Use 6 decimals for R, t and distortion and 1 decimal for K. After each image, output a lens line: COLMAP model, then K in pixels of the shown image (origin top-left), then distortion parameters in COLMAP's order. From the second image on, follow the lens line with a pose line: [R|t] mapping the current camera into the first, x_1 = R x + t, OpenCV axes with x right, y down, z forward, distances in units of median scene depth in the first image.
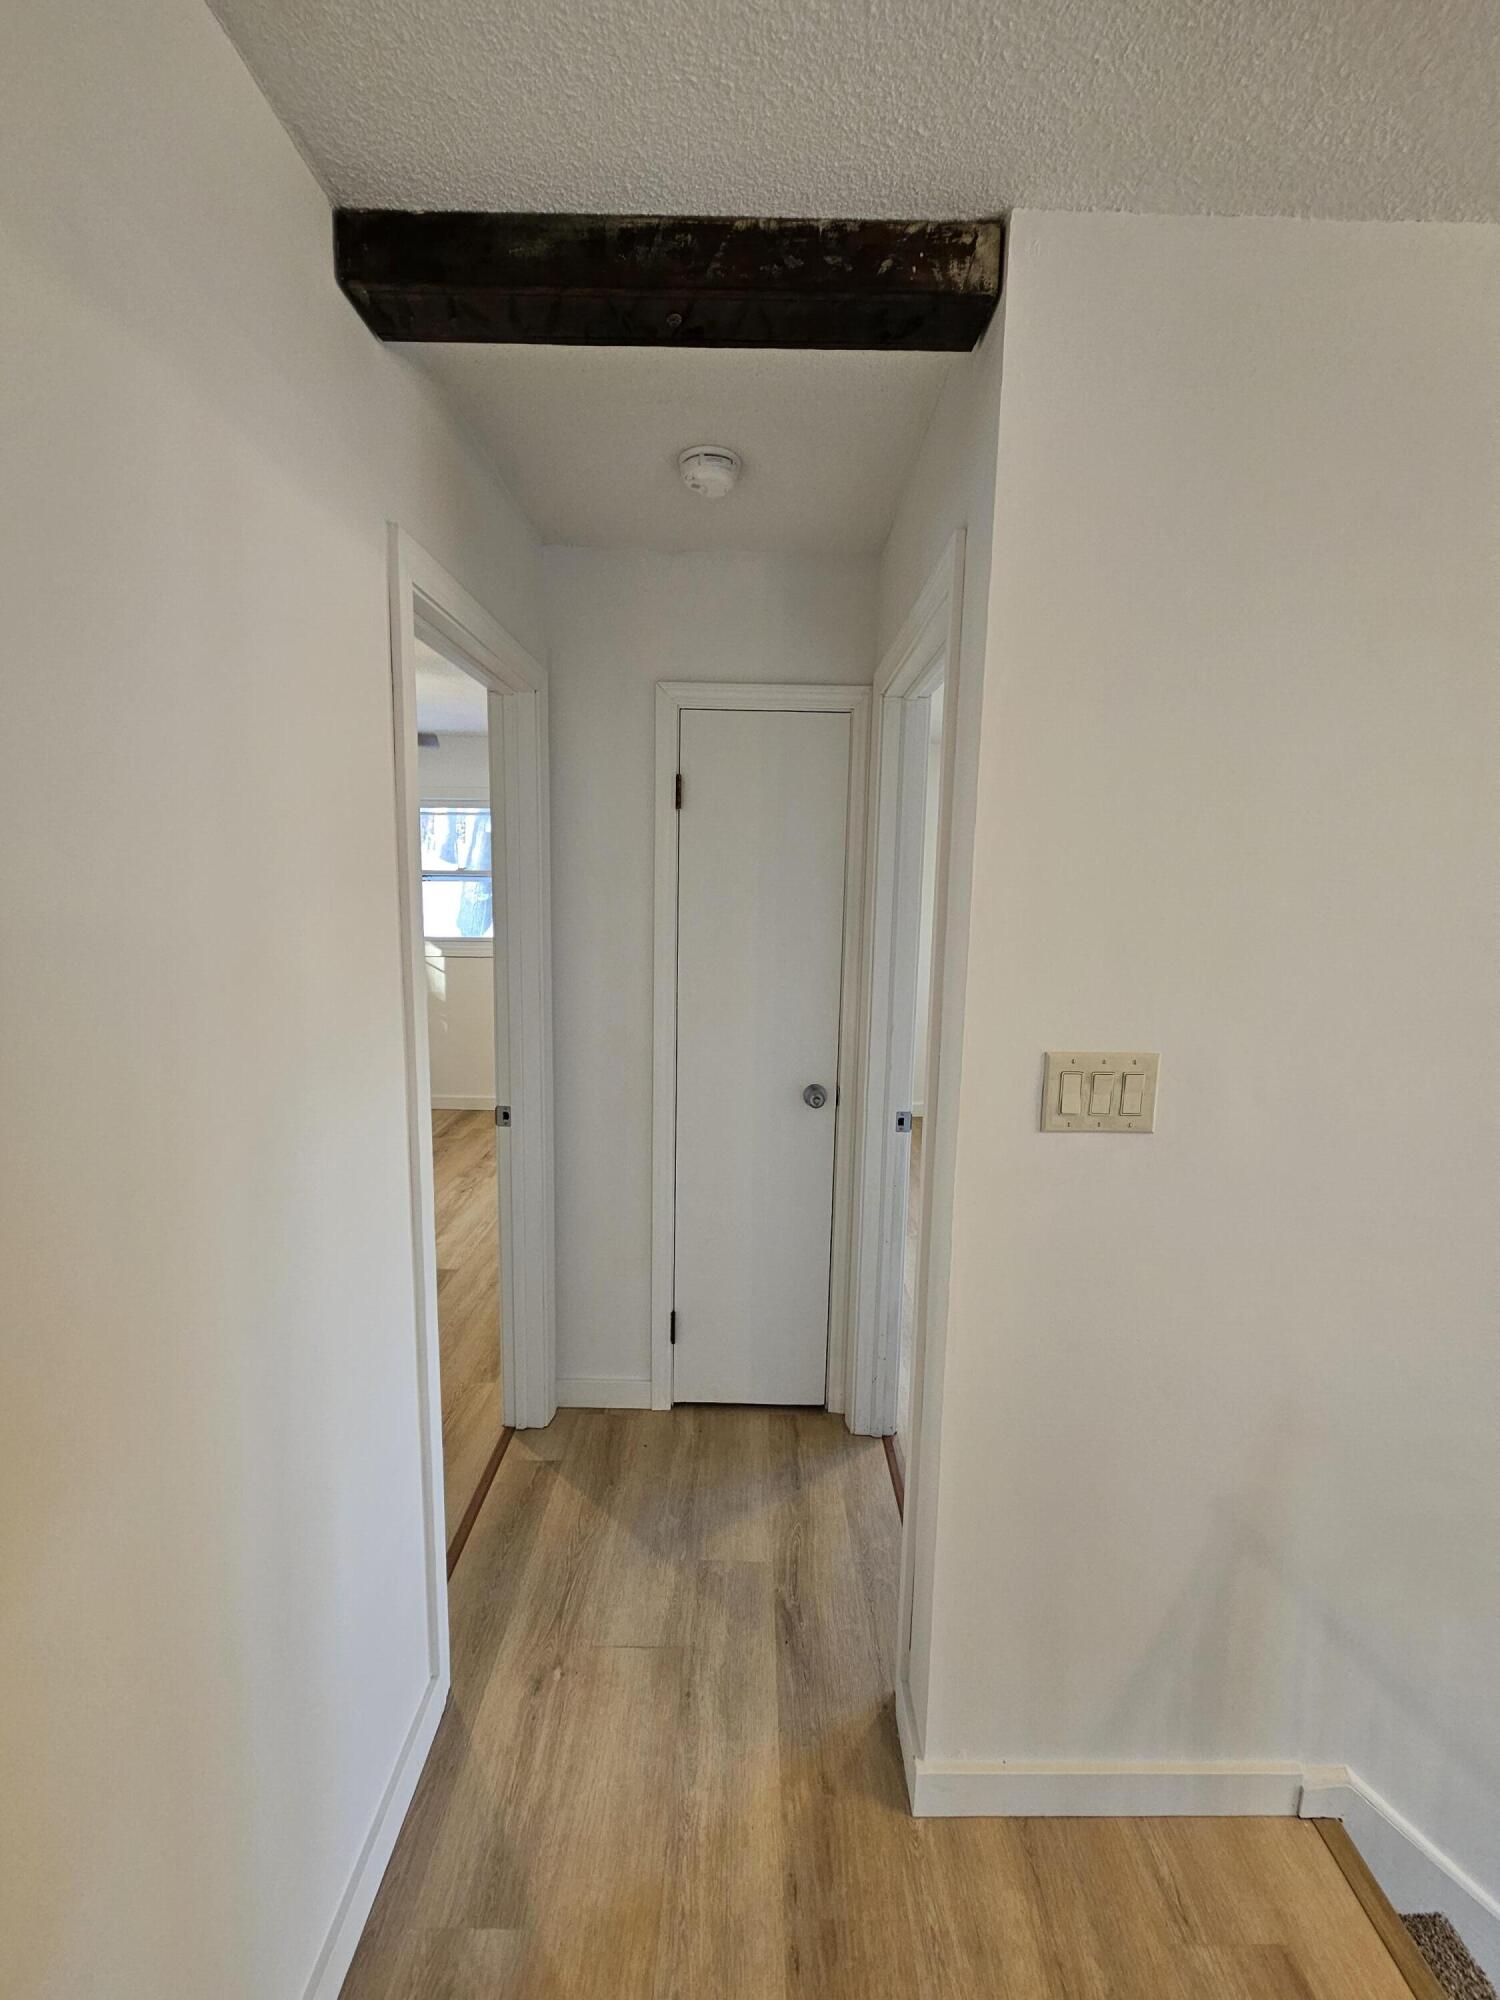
lens RADIAL K [[815.9, 0, 749.9], [0, 815.9, 995.0], [0, 0, 1]] dist [0.002595, -0.001080]
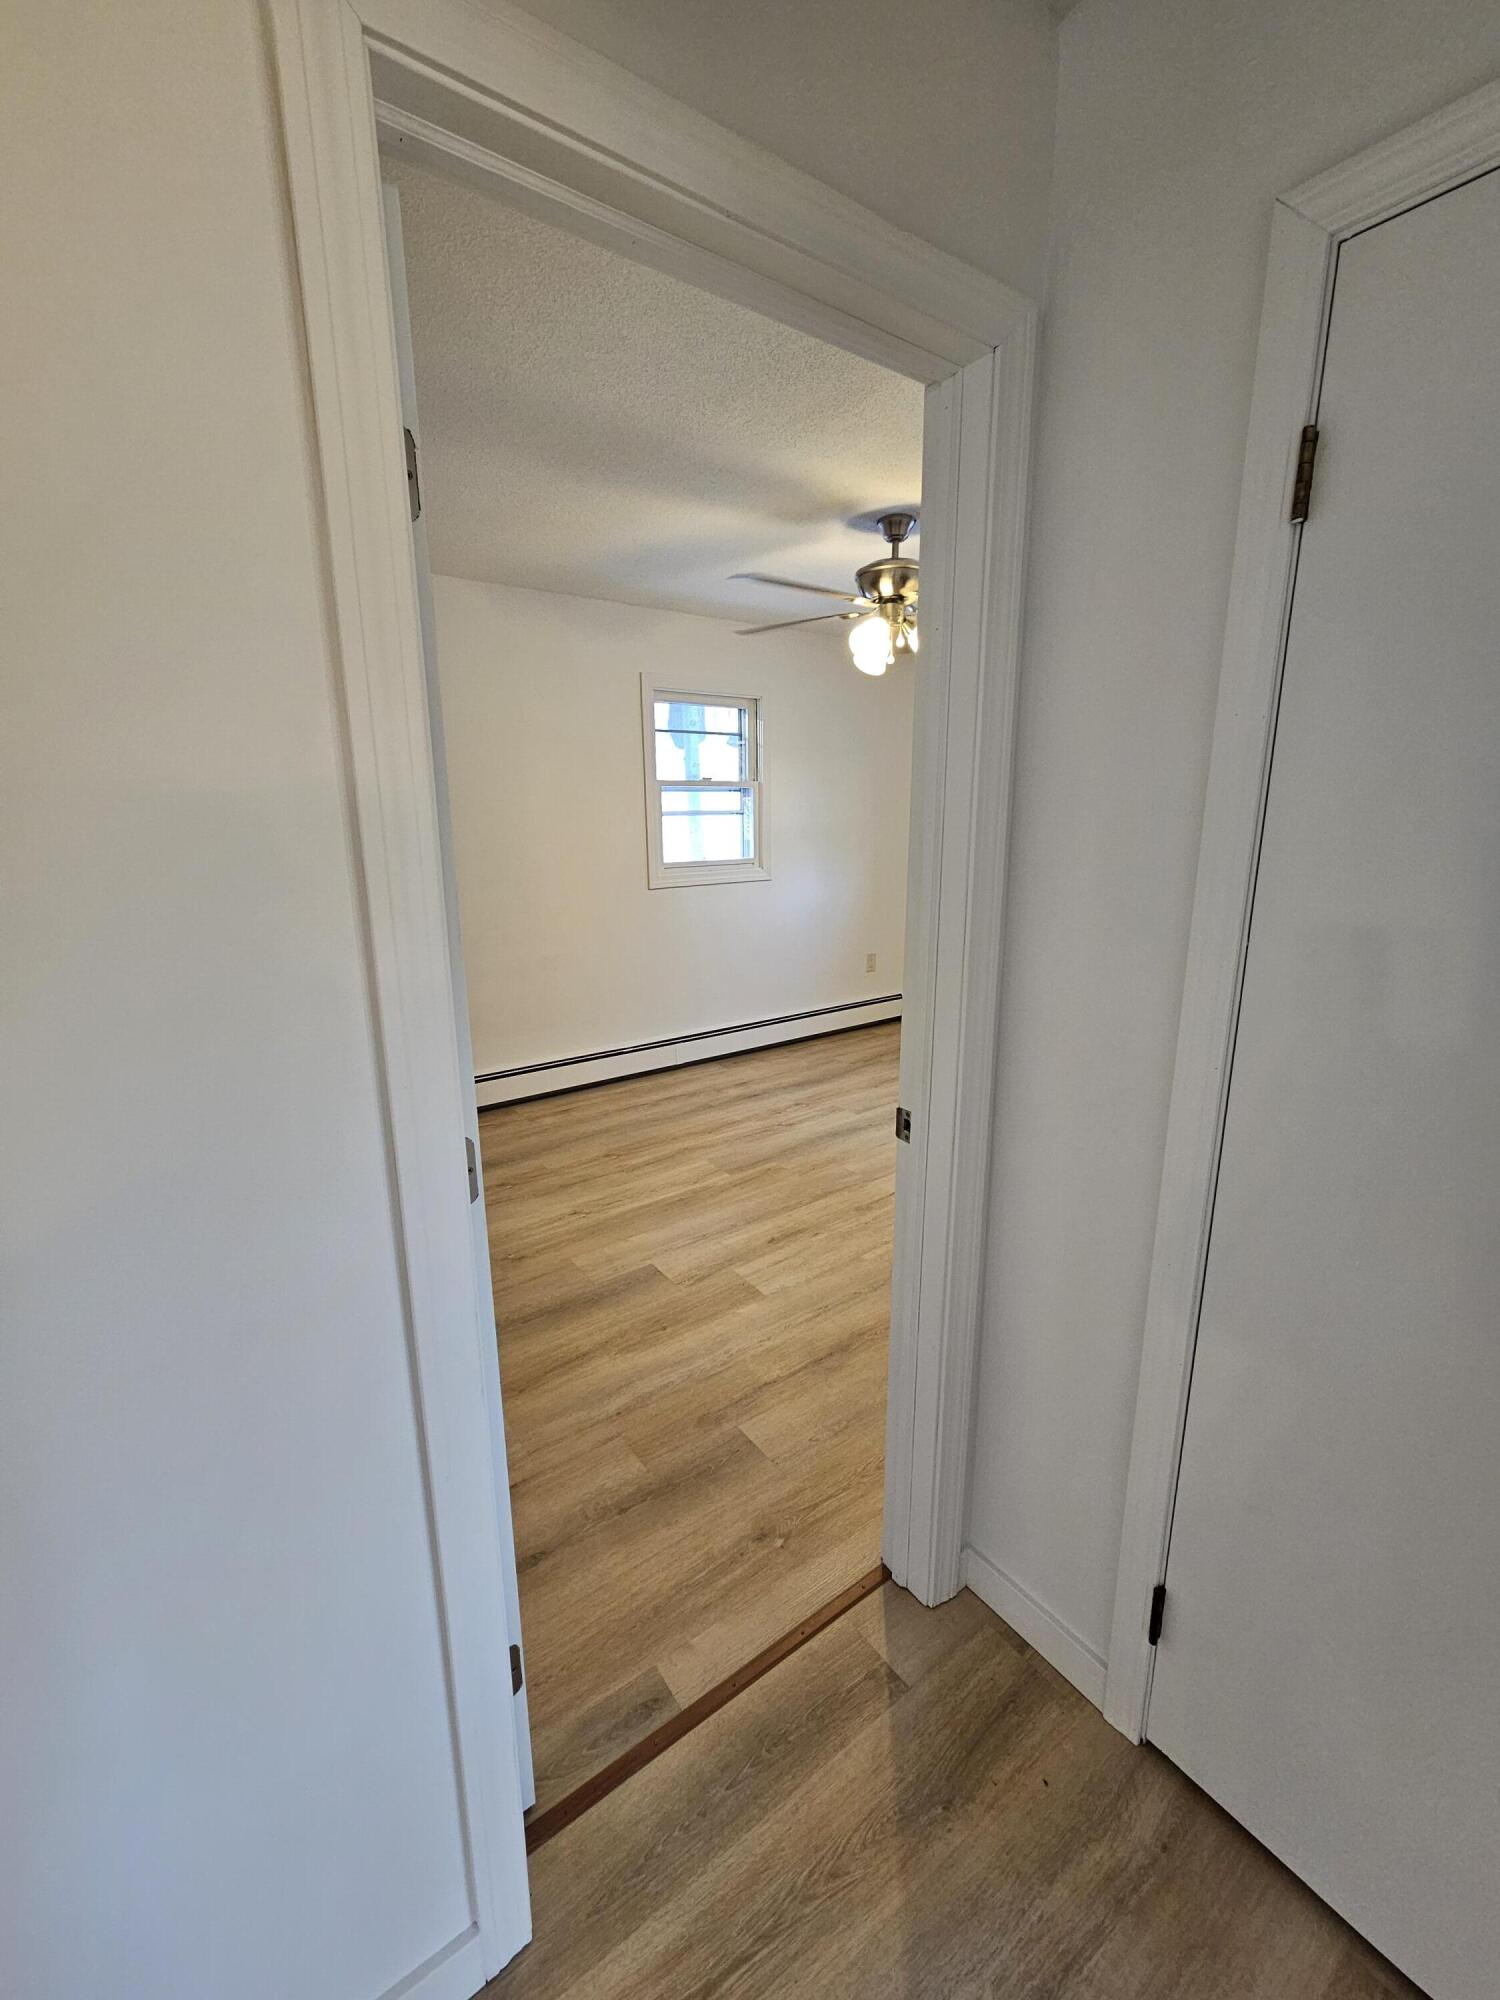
lens RADIAL K [[815.9, 0, 742.1], [0, 815.9, 997.0], [0, 0, 1]] dist [0.002595, -0.001080]
pose [[0.593398, 0.148730, -0.791049, 0.107822], [-0.092704, 0.988869, 0.116382, -0.010071], [0.799553, 0.004273, 0.600581, 0.524173]]
